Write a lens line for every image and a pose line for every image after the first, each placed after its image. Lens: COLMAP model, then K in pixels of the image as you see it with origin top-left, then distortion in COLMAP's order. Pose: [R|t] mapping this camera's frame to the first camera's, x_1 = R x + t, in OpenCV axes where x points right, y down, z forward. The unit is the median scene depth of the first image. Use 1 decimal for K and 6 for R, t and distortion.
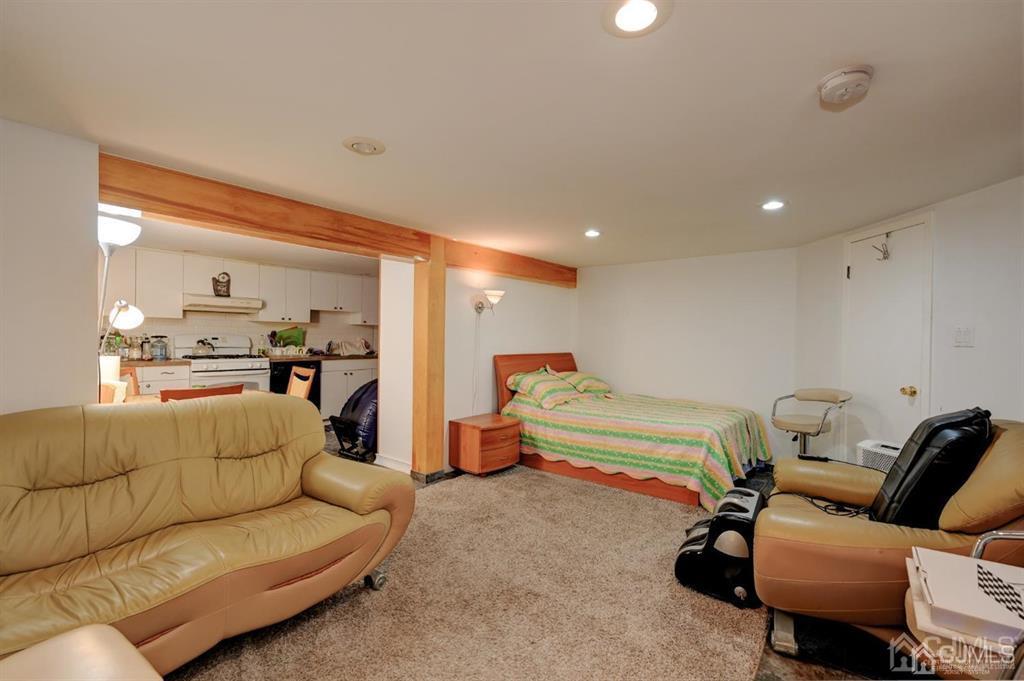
lens RADIAL K [[464.8, 0, 512.0], [0, 464.8, 340.5], [0, 0, 1]] dist [0.000758, 0.000097]
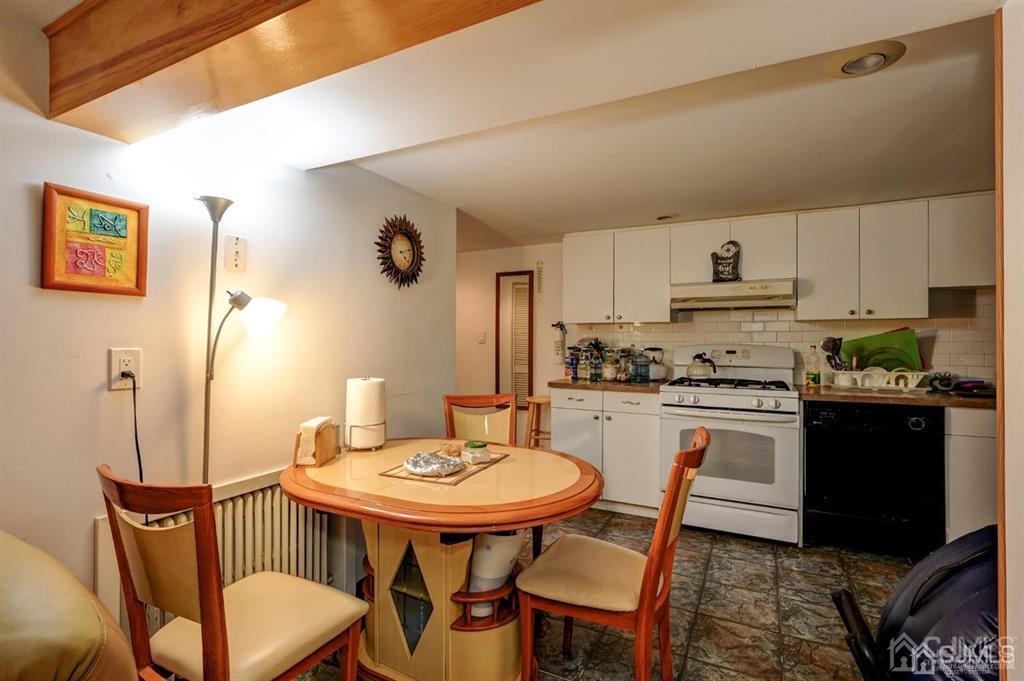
lens RADIAL K [[464.8, 0, 512.0], [0, 464.8, 340.5], [0, 0, 1]] dist [0.000758, 0.000097]
pose [[0.187478, -0.013718, -0.982173, -0.088530], [-0.006269, 0.999865, -0.015161, -0.008404], [0.982249, 0.008999, 0.187367, 0.612717]]
